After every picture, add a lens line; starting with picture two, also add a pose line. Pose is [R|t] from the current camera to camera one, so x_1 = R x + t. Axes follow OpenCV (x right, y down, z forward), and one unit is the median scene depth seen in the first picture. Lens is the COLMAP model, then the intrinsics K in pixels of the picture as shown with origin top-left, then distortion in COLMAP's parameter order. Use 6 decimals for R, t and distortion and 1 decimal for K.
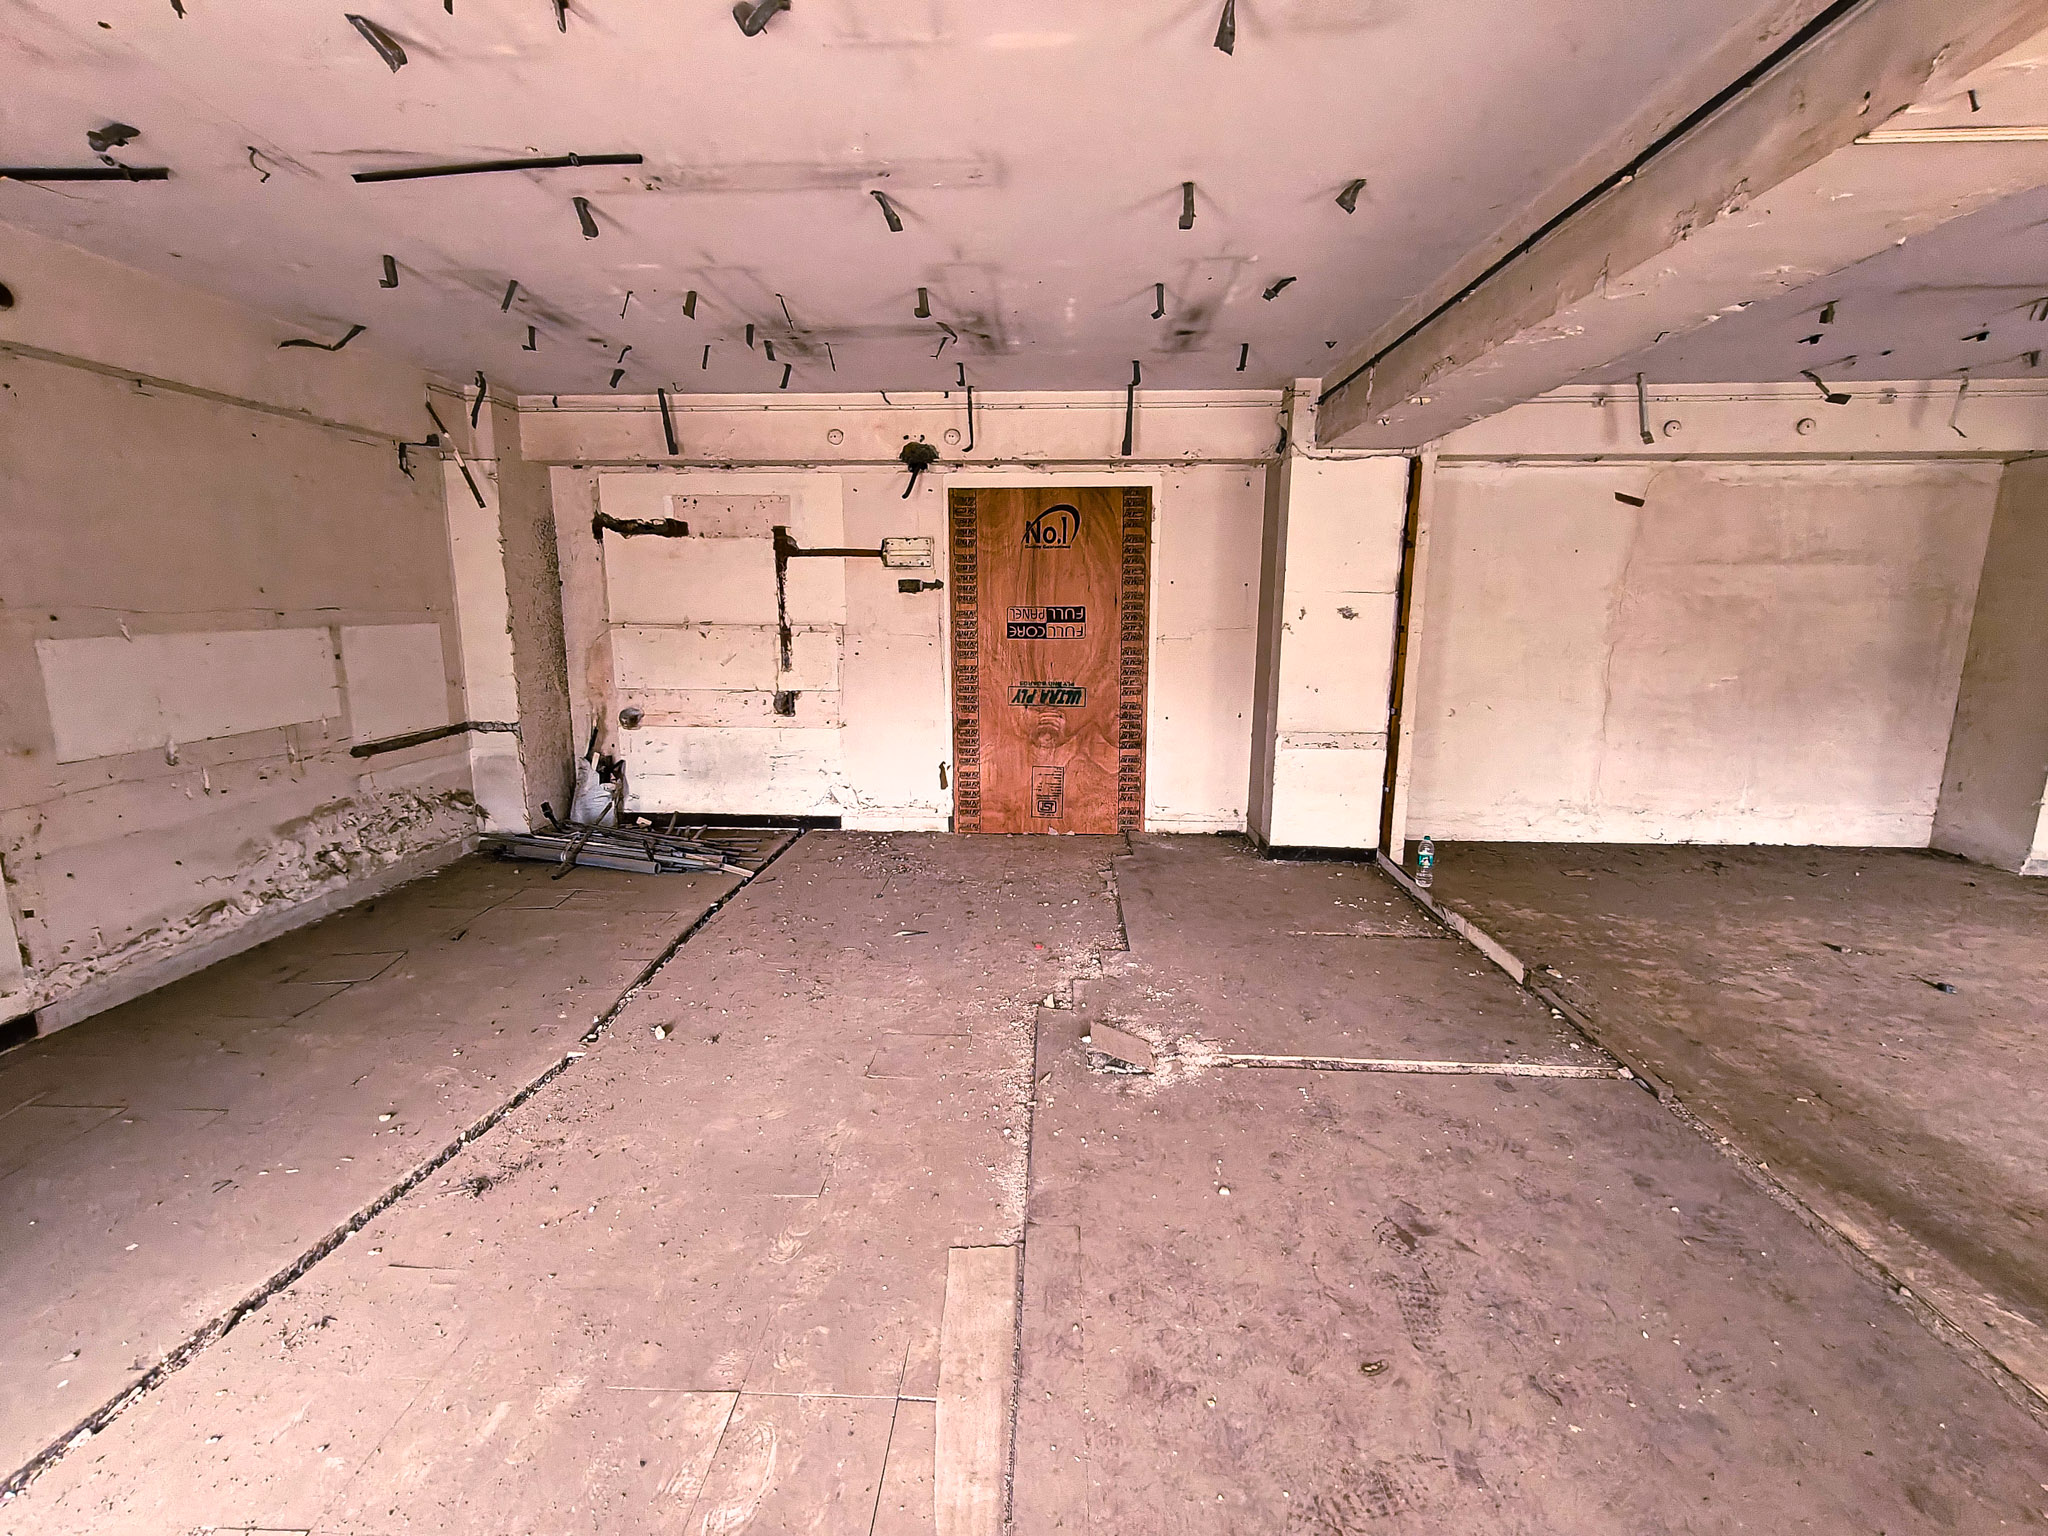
lens RADIAL K [[955.3, 0, 1003.8], [0, 955.3, 780.2], [0, 0, 1]] dist [-0.001567, 0.000454]
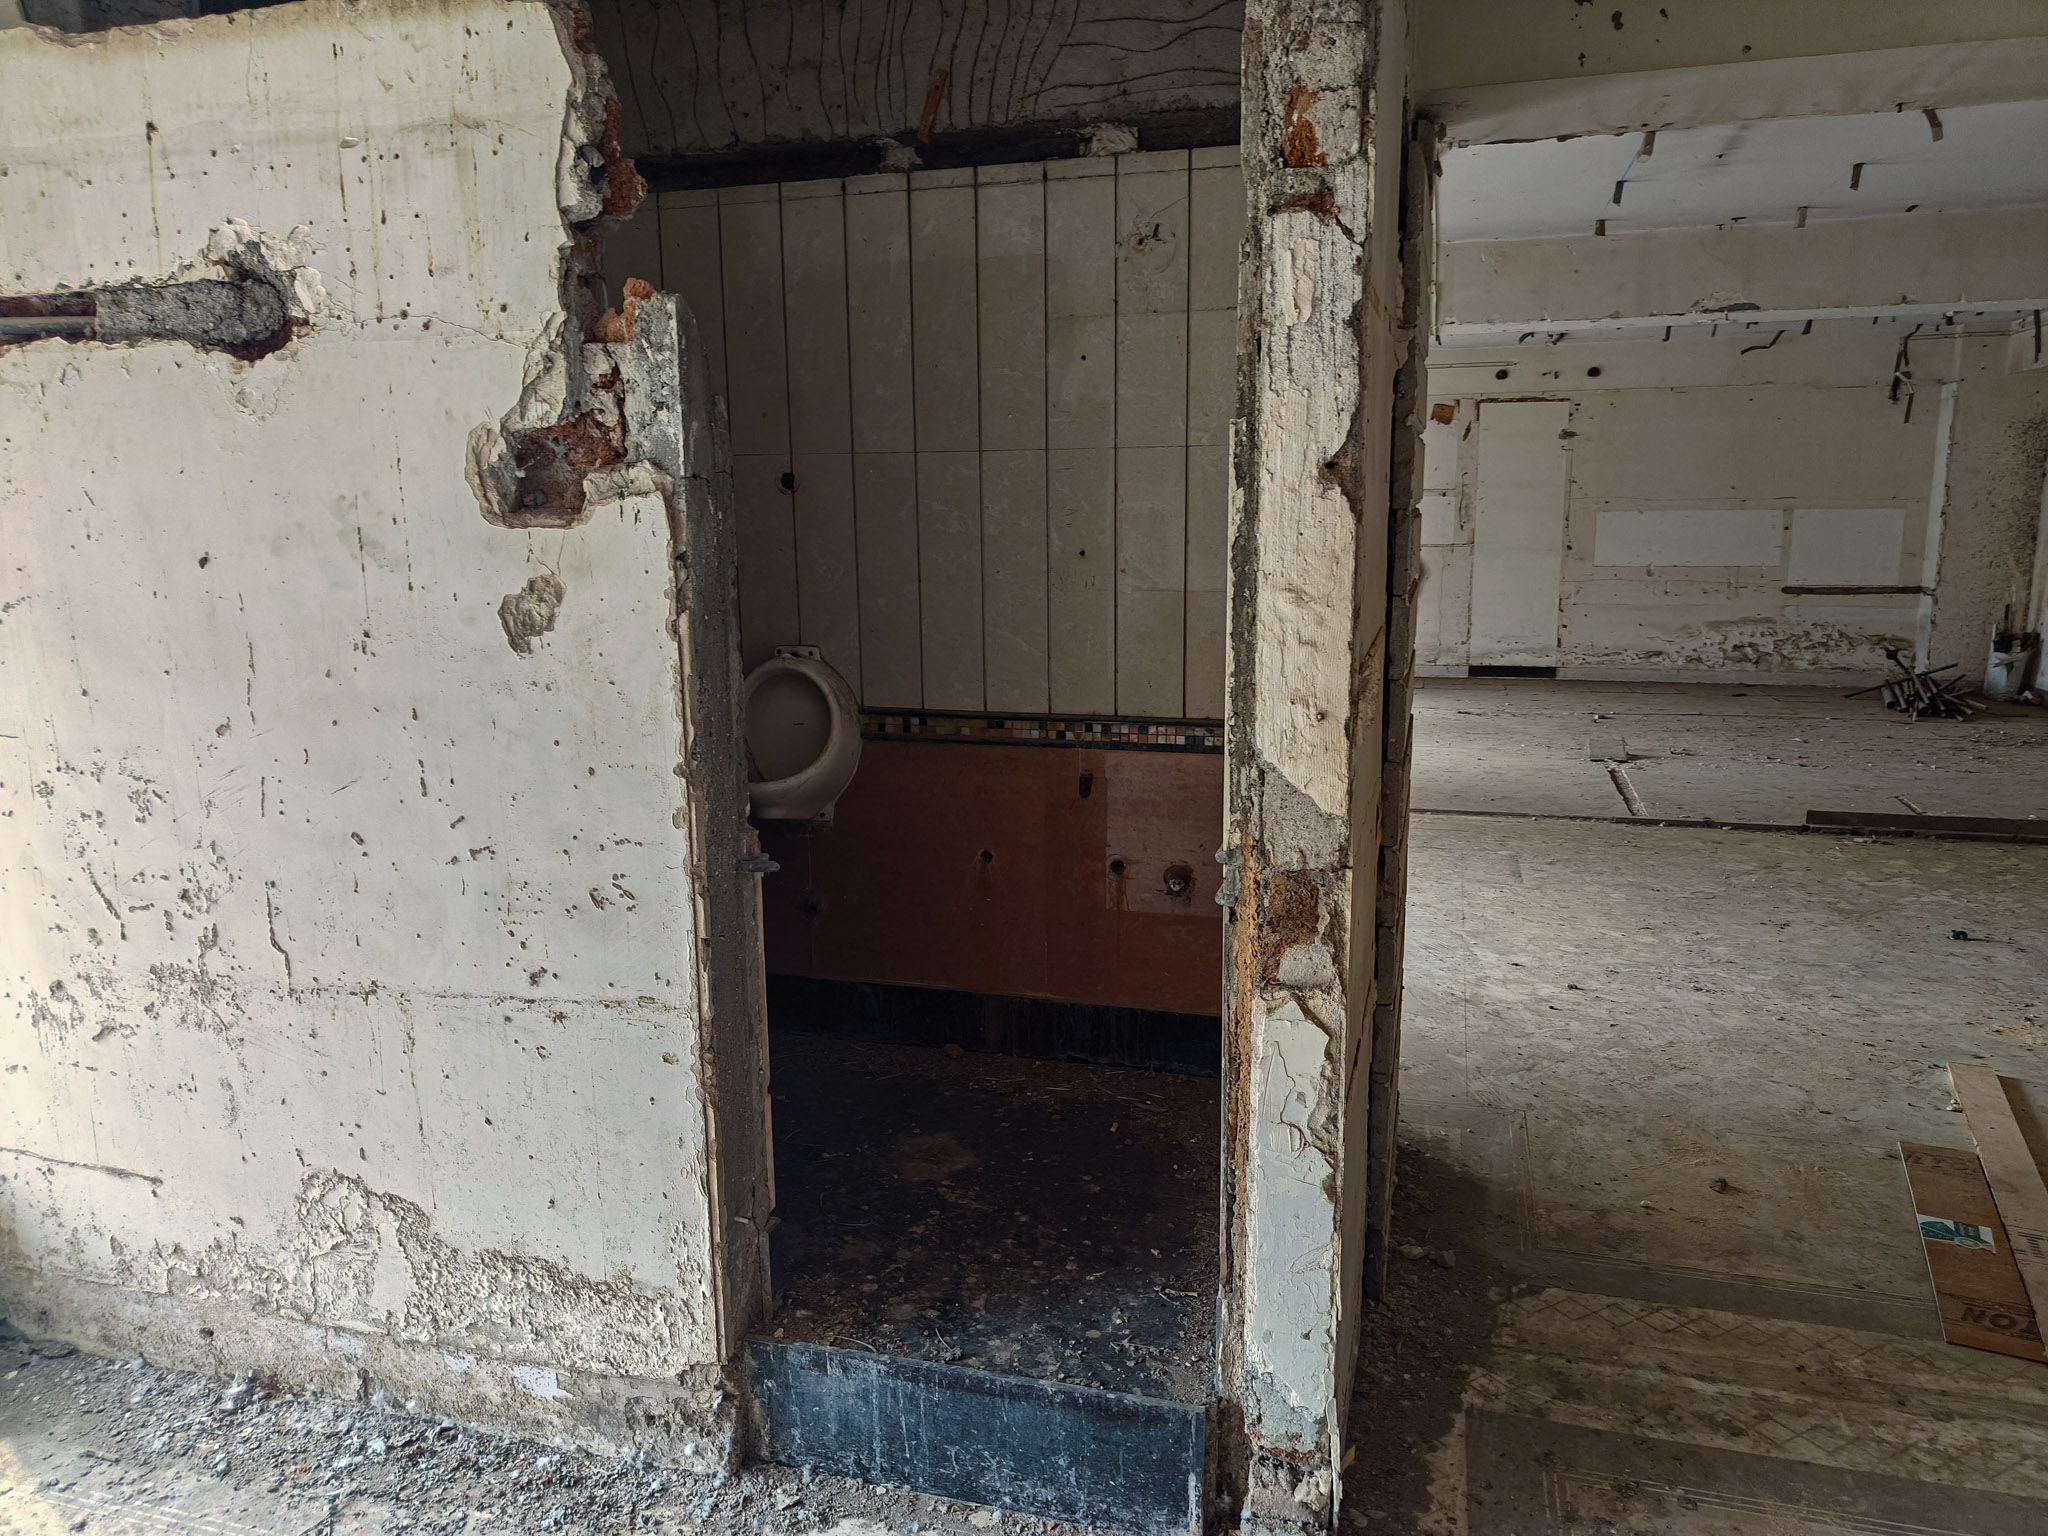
lens RADIAL K [[1425.4, 0, 1024.0], [0, 1425.4, 768.0], [0, 0, 1]] dist [0.012099, 0.000561]
pose [[-0.225311, 0.184761, -0.956608, 1.791862], [-0.173405, 0.958573, 0.225983, -0.059779], [0.958731, 0.216798, -0.183939, 0.284702]]
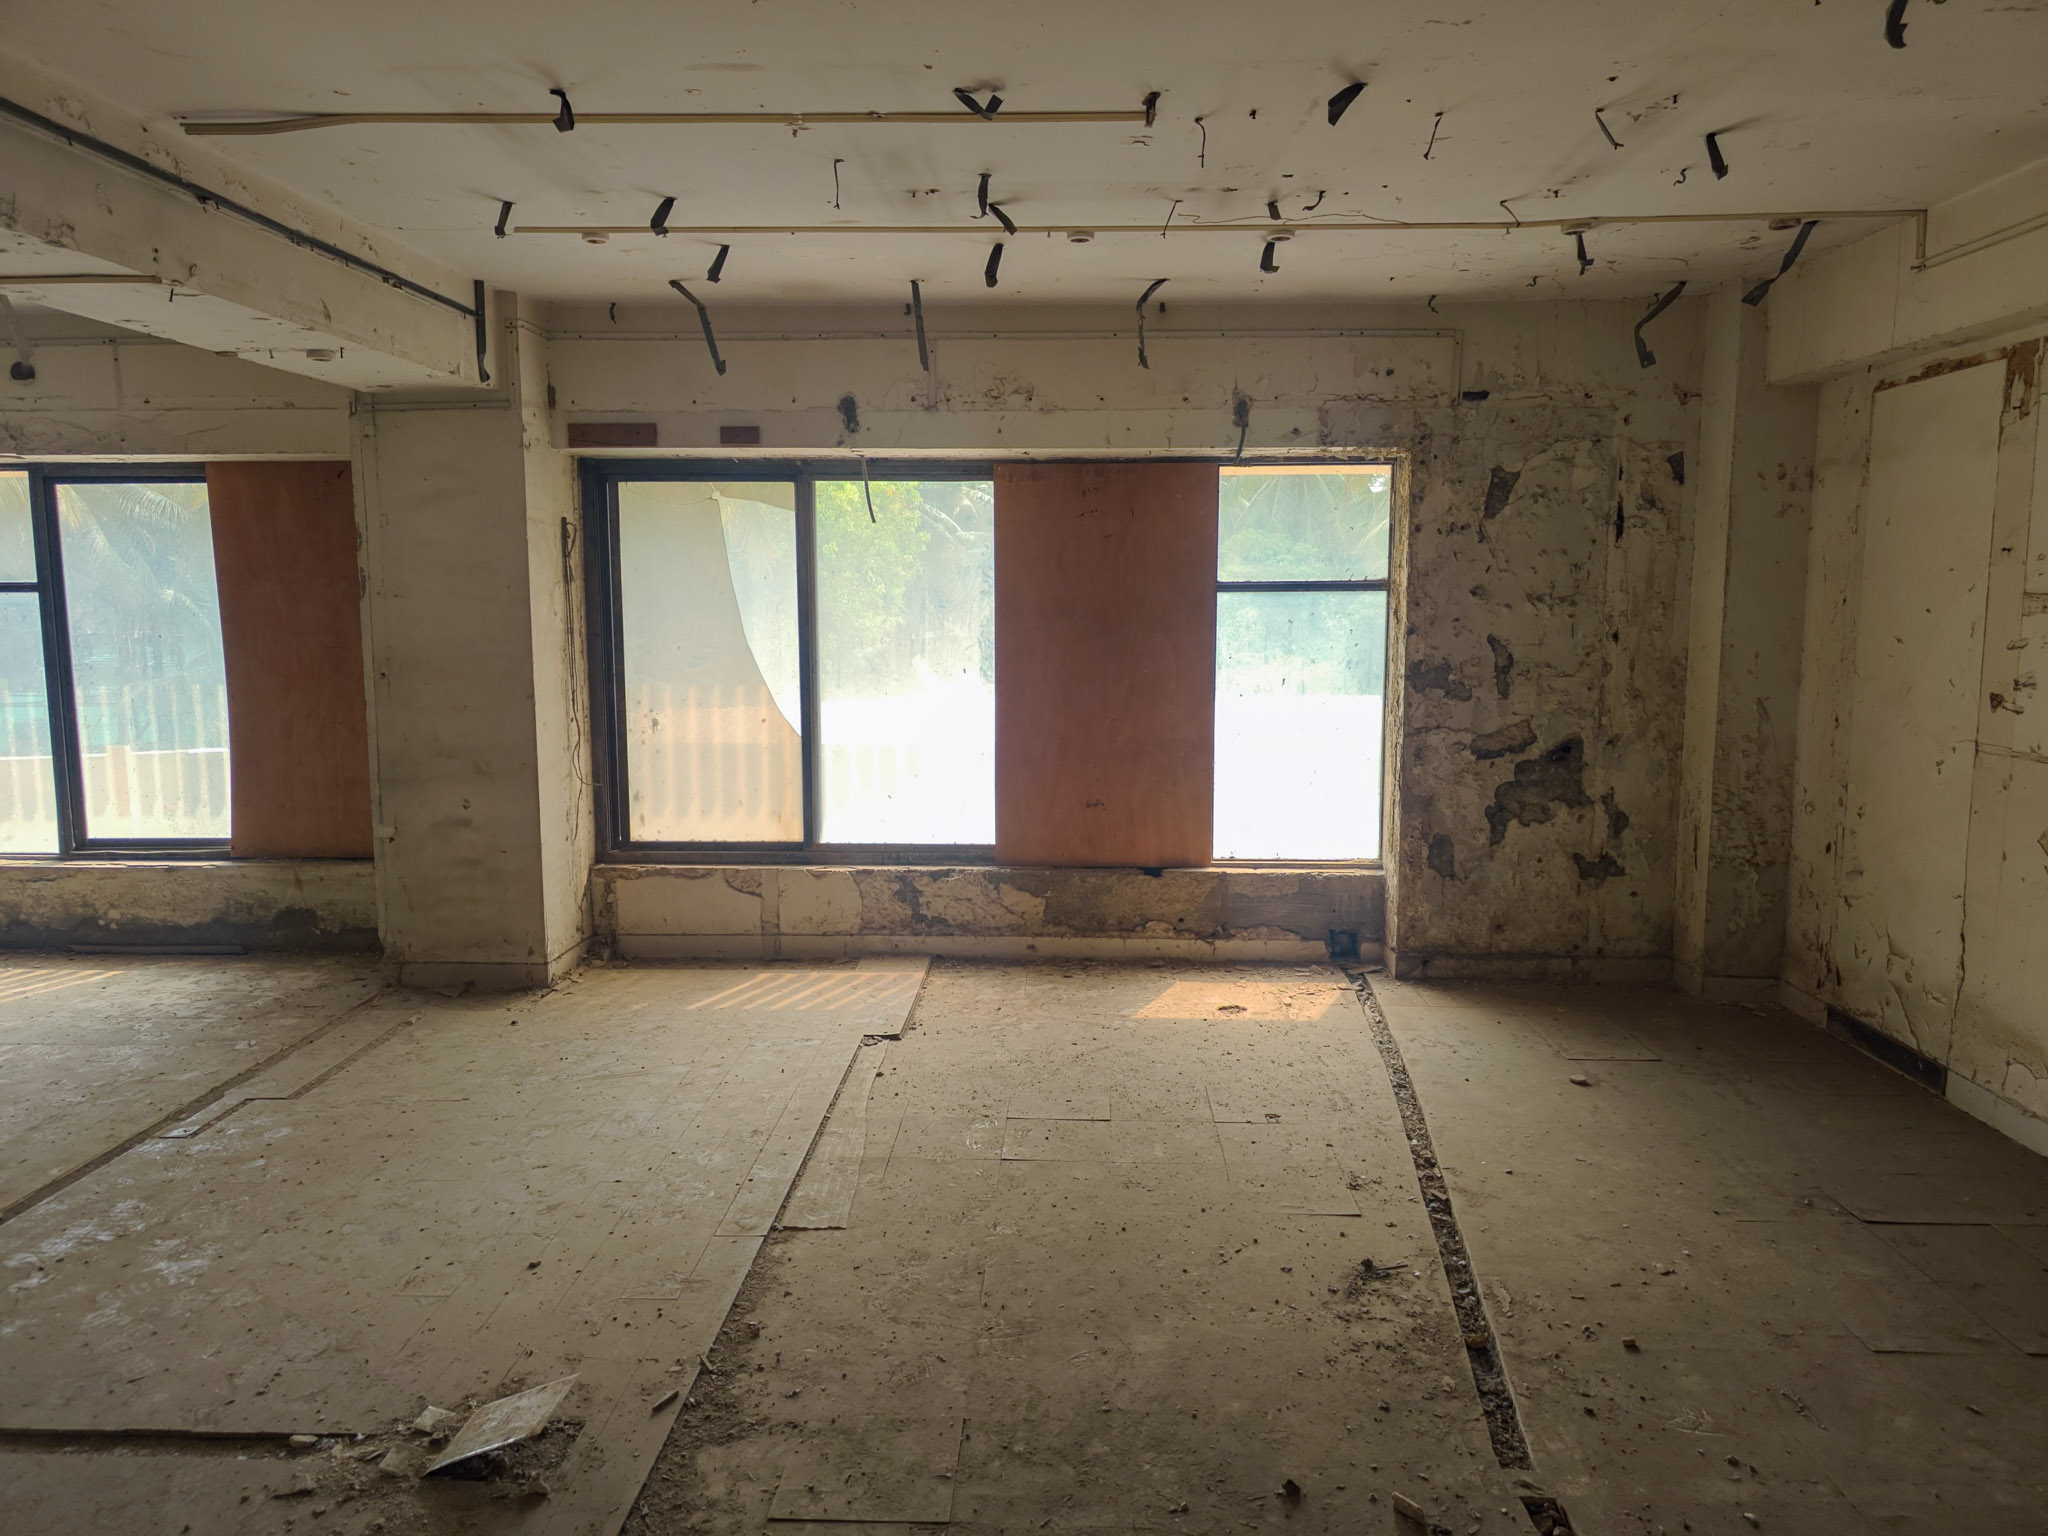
lens RADIAL K [[1425.4, 0, 1024.0], [0, 1425.4, 768.0], [0, 0, 1]] dist [0.012099, 0.000561]
pose [[-0.999738, 0.003709, -0.022590, -0.097631], [-0.003496, 0.950472, 0.310791, -0.209817], [0.022624, 0.310789, -0.950210, 1.037458]]
